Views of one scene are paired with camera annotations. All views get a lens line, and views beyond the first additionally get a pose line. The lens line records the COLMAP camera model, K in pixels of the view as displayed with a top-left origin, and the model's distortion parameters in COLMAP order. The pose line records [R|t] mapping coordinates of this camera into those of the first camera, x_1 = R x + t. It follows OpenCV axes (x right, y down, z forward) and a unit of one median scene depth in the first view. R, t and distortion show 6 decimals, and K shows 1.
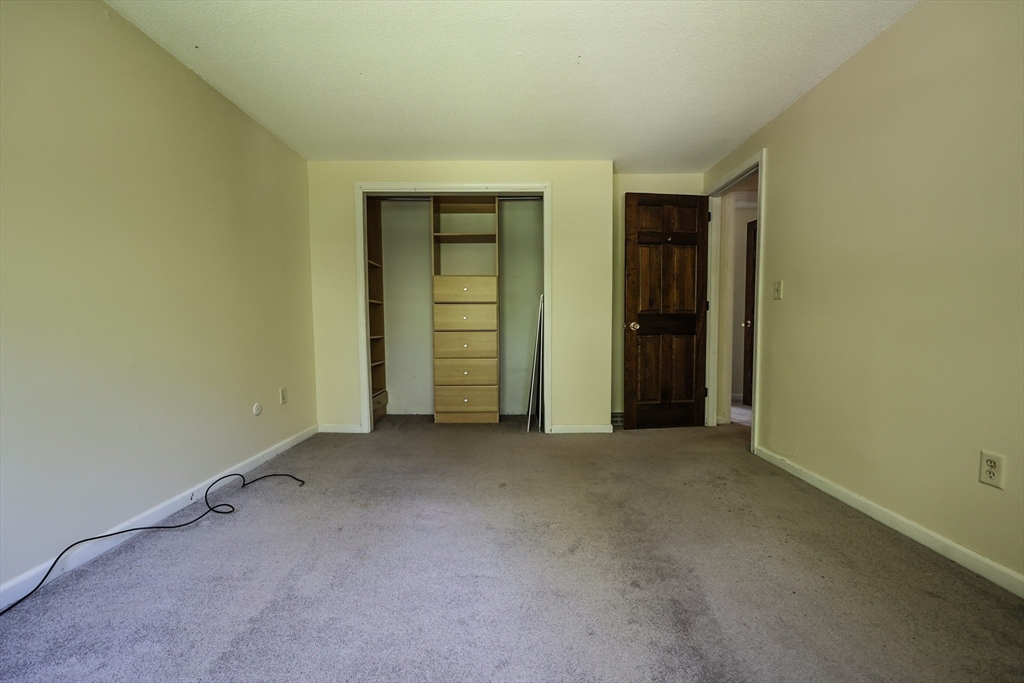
lens RADIAL K [[408.7, 0, 512.0], [0, 408.7, 341.5], [0, 0, 1]] dist [-0.001392, 0.000245]
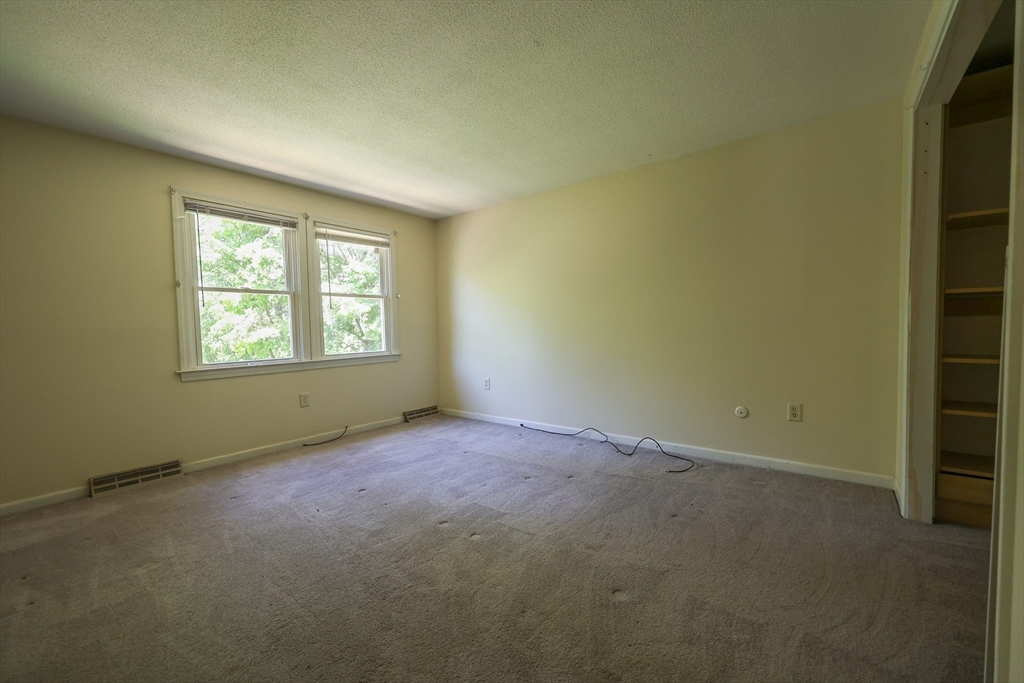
lens RADIAL K [[408.7, 0, 512.0], [0, 408.7, 341.5], [0, 0, 1]] dist [-0.001392, 0.000245]
pose [[-0.619974, 0.049380, -0.783067, 0.543393], [-0.012292, 0.997284, 0.072620, -0.083145], [0.784526, 0.054648, -0.617683, 1.109761]]
